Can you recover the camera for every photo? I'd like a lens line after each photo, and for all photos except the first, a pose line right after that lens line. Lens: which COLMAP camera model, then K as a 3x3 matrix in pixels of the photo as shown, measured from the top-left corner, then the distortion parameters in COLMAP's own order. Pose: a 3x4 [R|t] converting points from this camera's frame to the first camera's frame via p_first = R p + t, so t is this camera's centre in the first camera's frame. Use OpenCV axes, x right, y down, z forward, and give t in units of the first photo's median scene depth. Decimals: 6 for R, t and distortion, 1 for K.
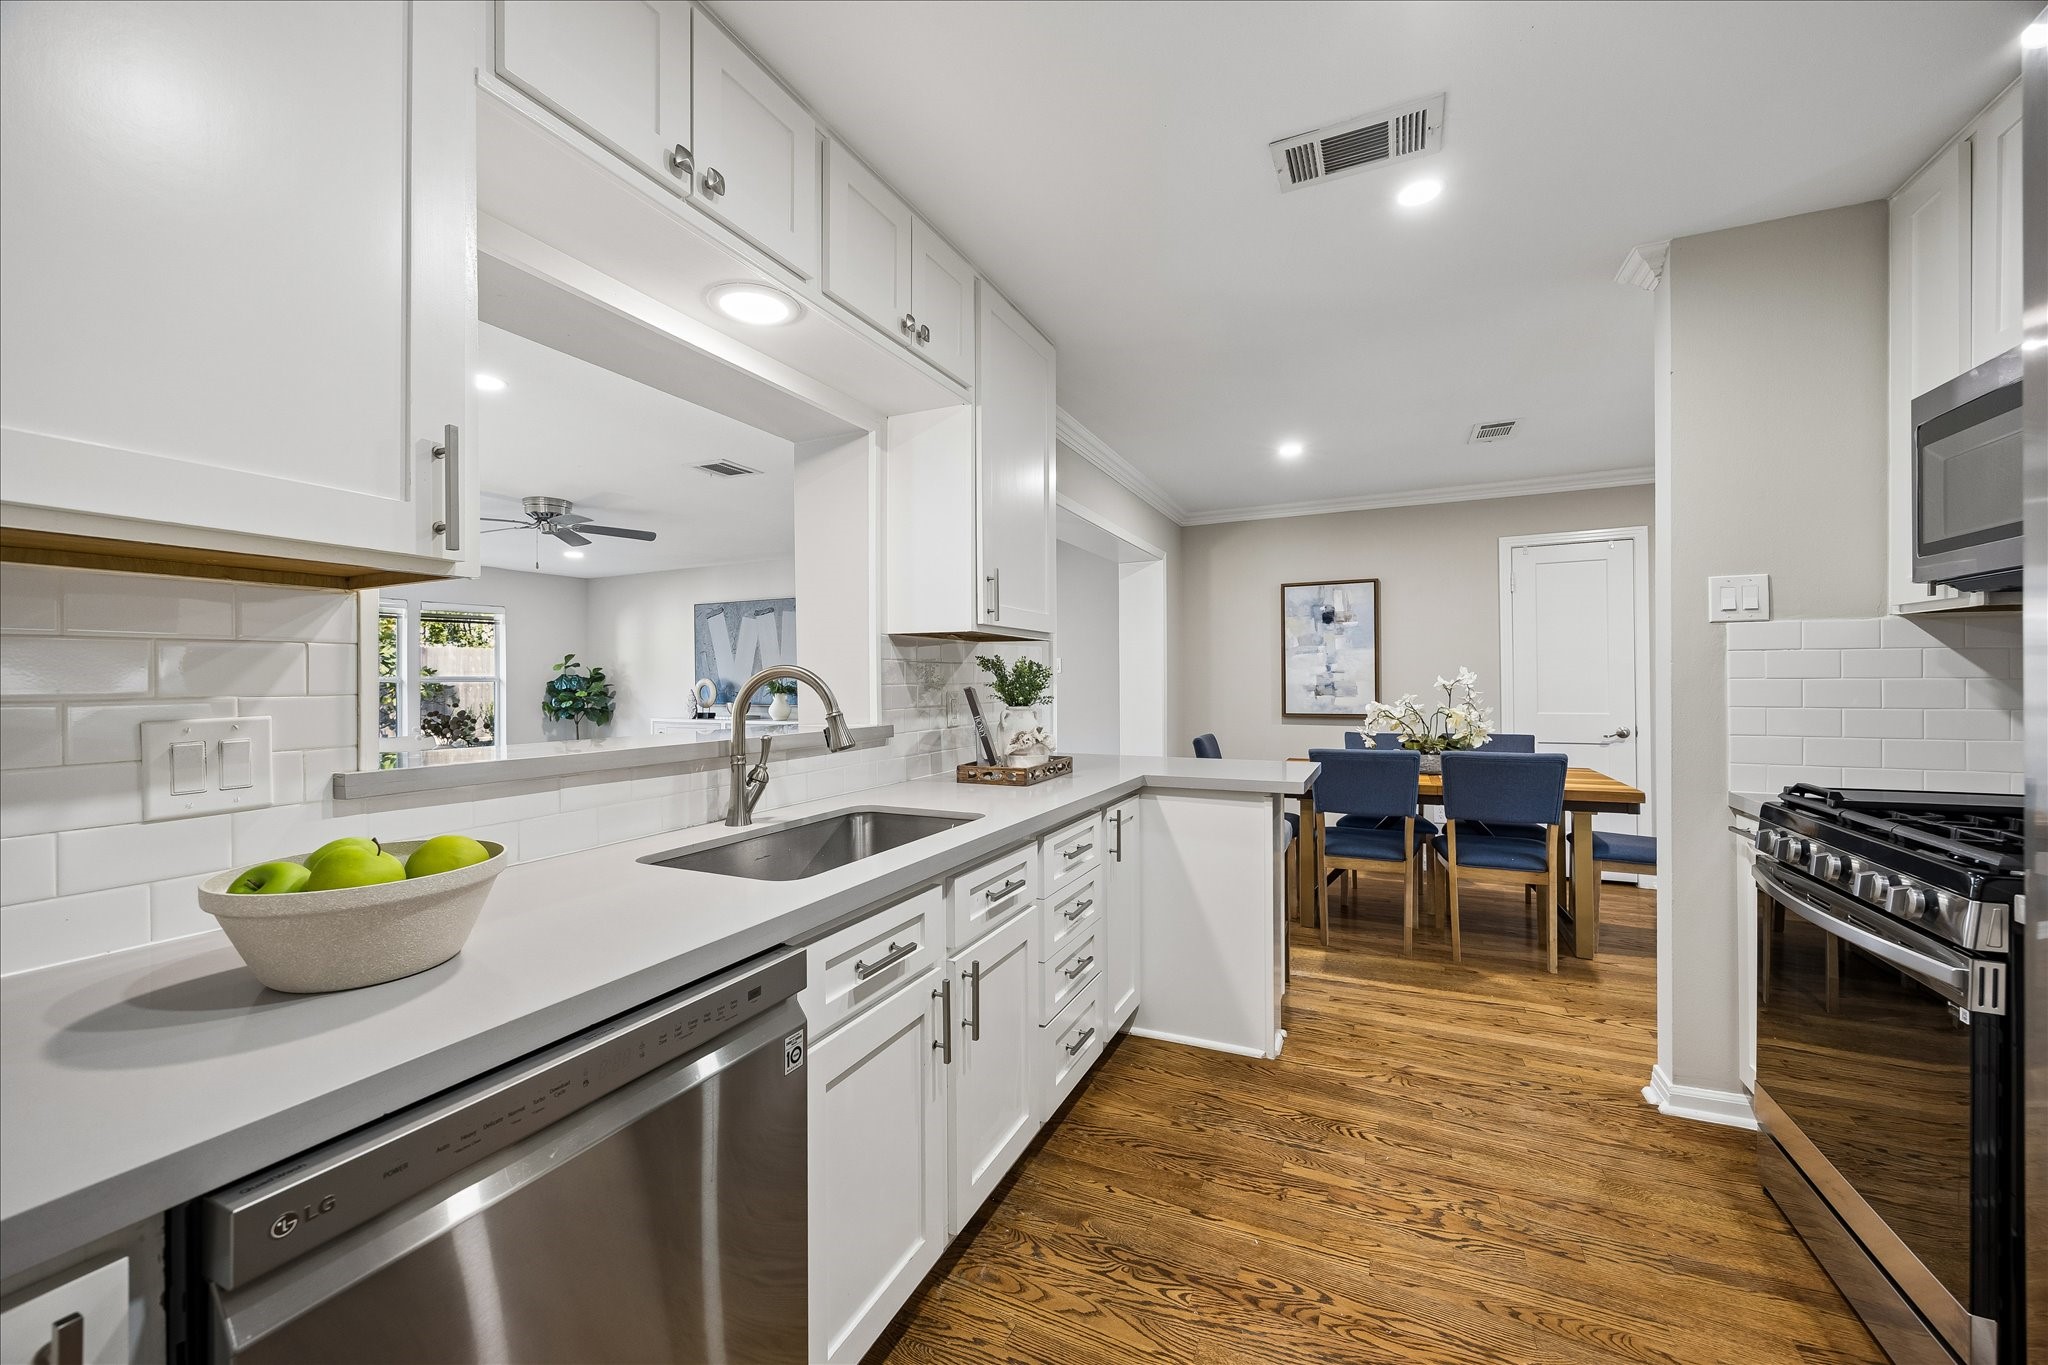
lens RADIAL K [[810.2, 0, 1020.4], [0, 810.2, 682.0], [0, 0, 1]] dist [0.014899, -0.000612]
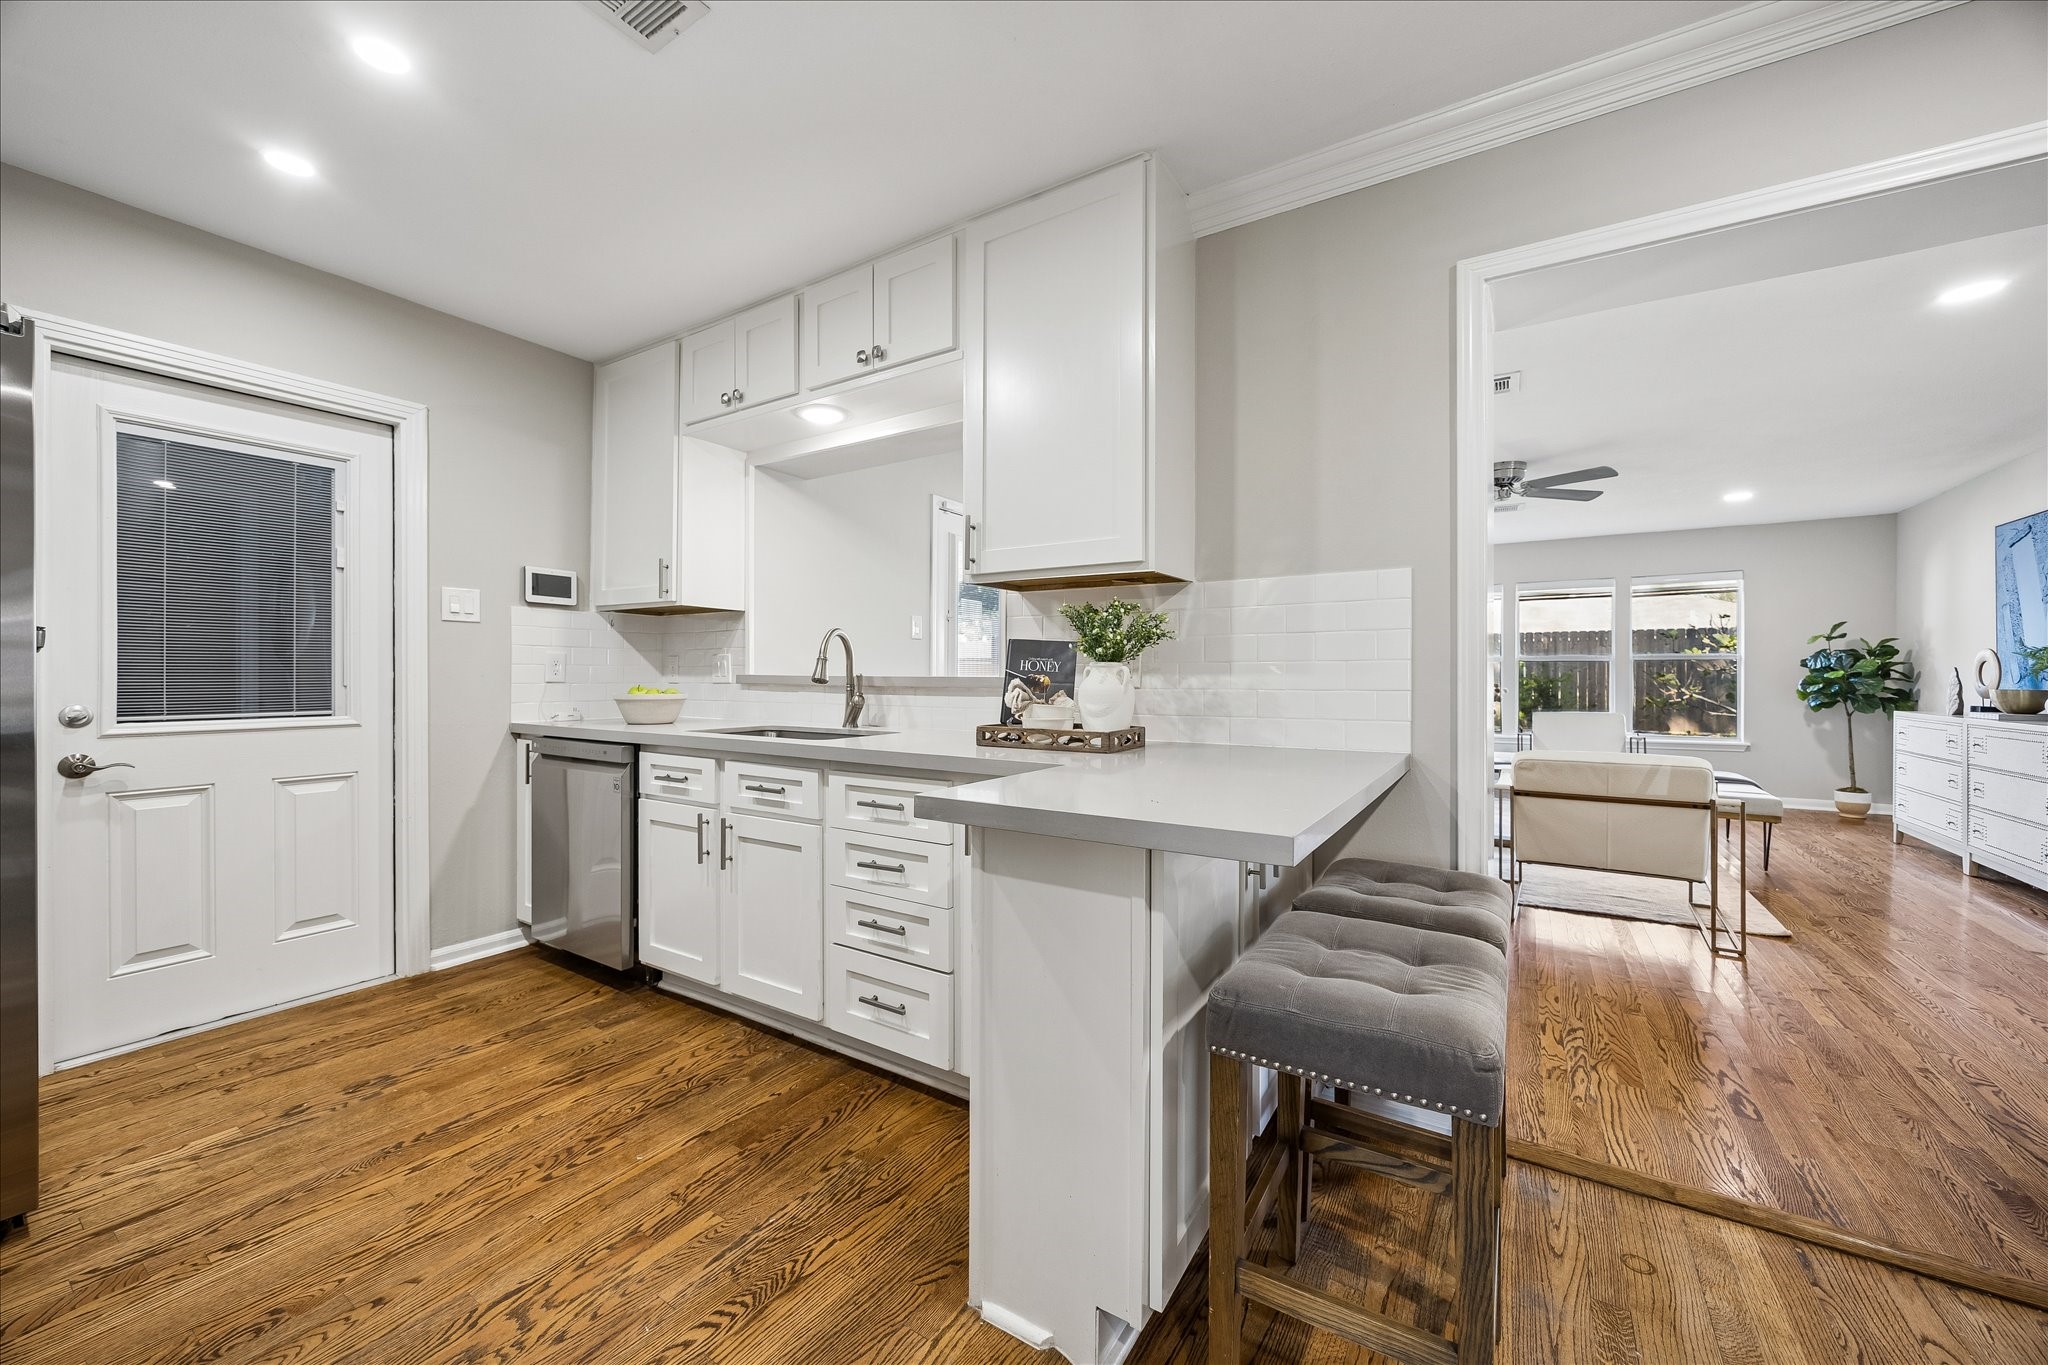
lens RADIAL K [[810.2, 0, 1031.9], [0, 810.2, 678.7], [0, 0, 1]] dist [0.014899, -0.000612]
pose [[-0.161842, 0.005602, -0.986801, 0.504799], [-0.002581, 0.999978, 0.006100, 0.027596], [0.986813, 0.003534, -0.161824, 0.680476]]
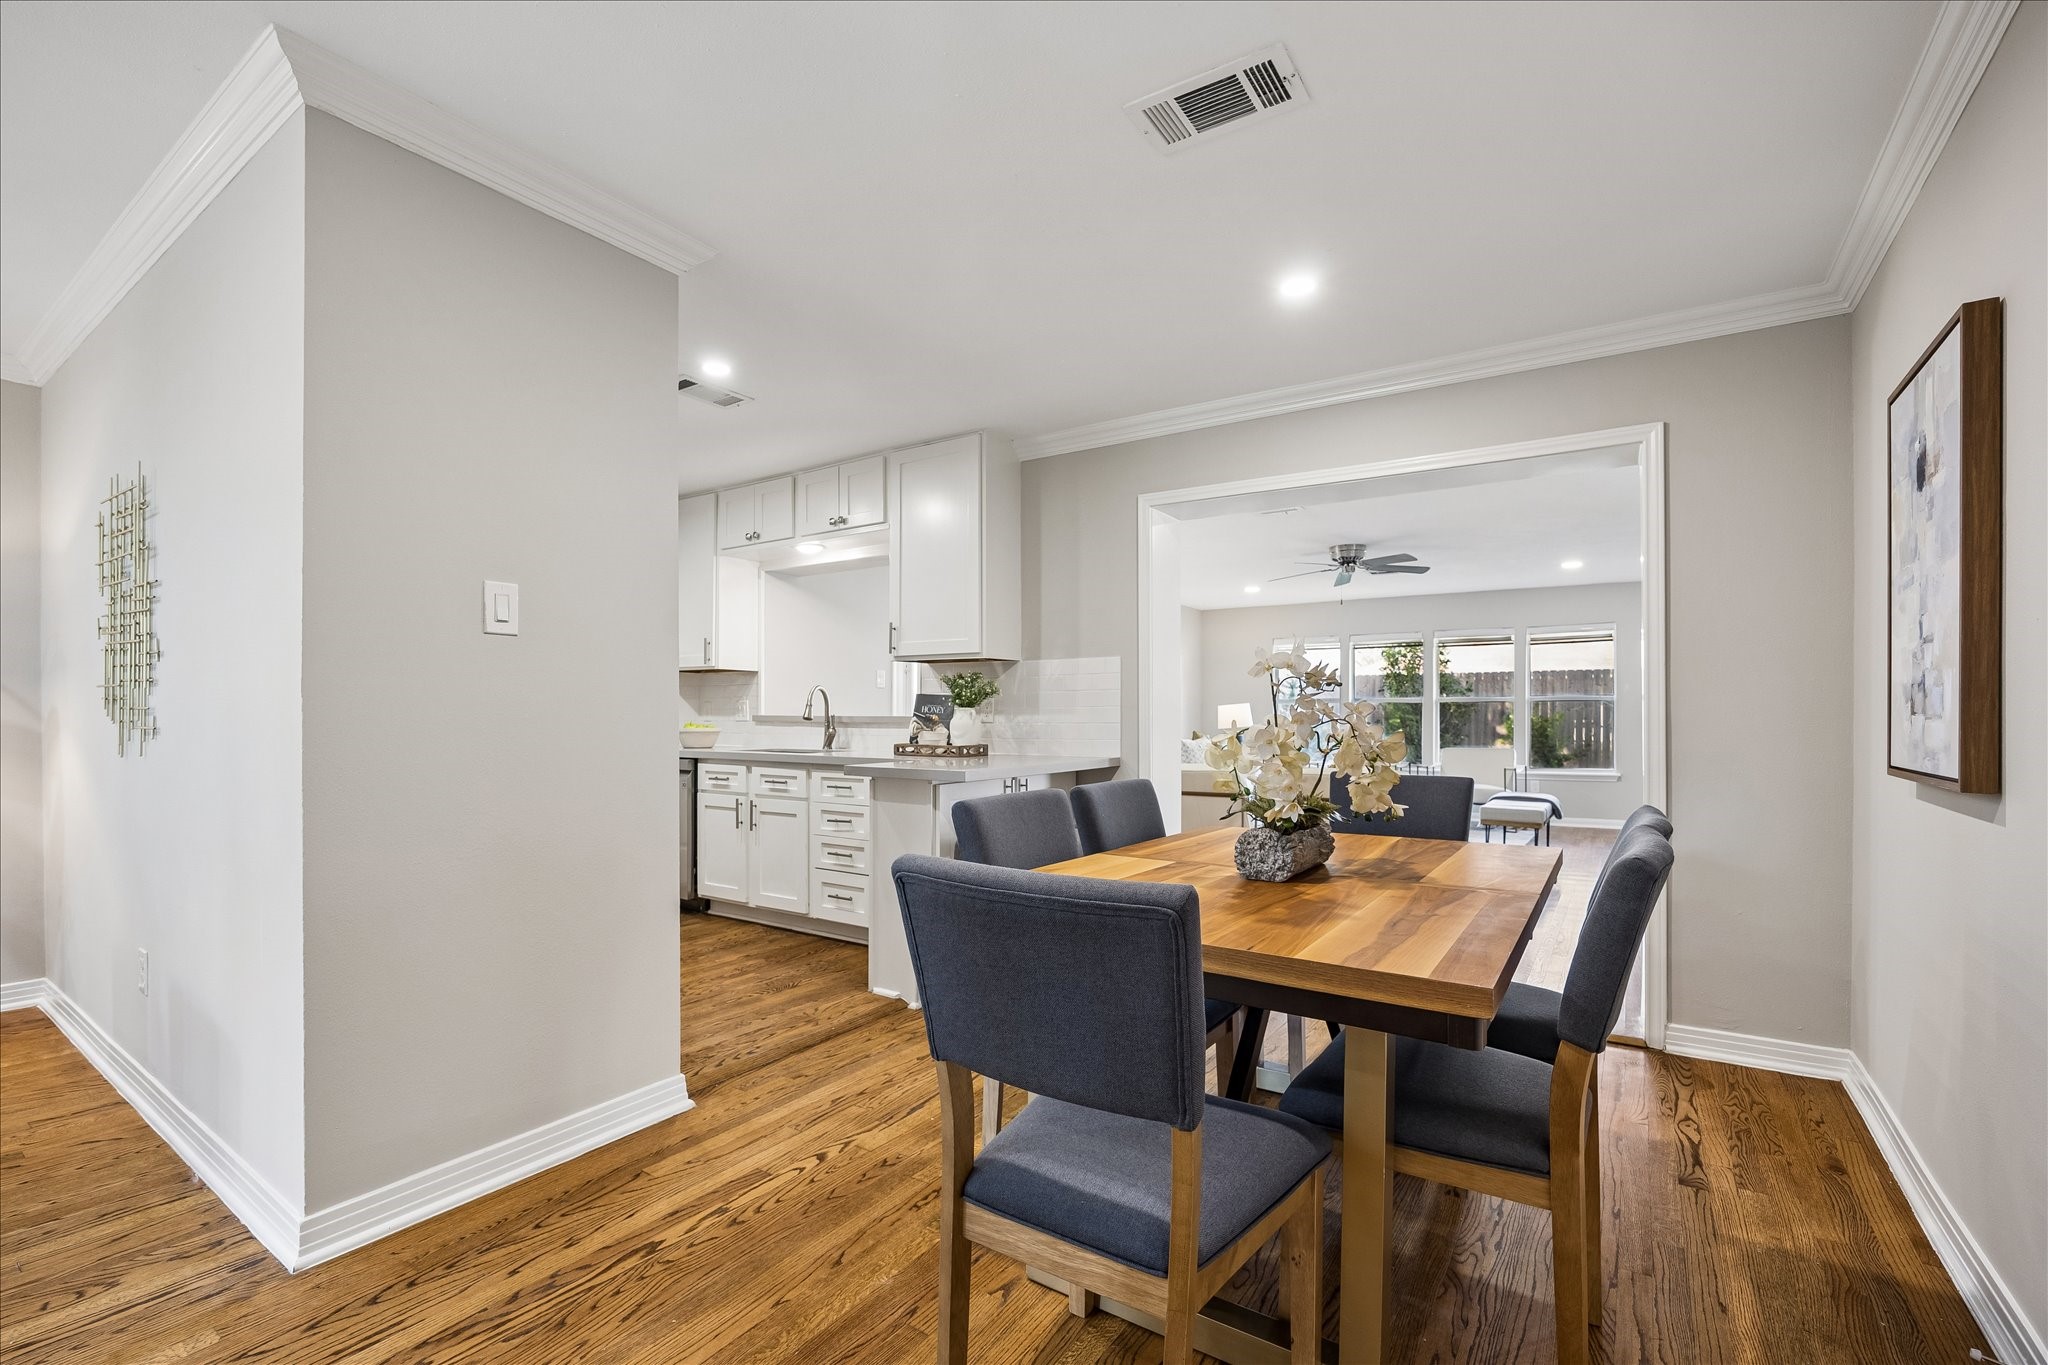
lens RADIAL K [[958.6, 0, 991.0], [0, 958.6, 714.2], [0, 0, 1]] dist [0.014343, 0.000717]
pose [[-0.237502, 0.000062, -0.971387, 1.012080], [-0.000480, 1.000000, 0.000181, 0.027191], [0.971387, 0.000510, -0.237502, 0.919602]]
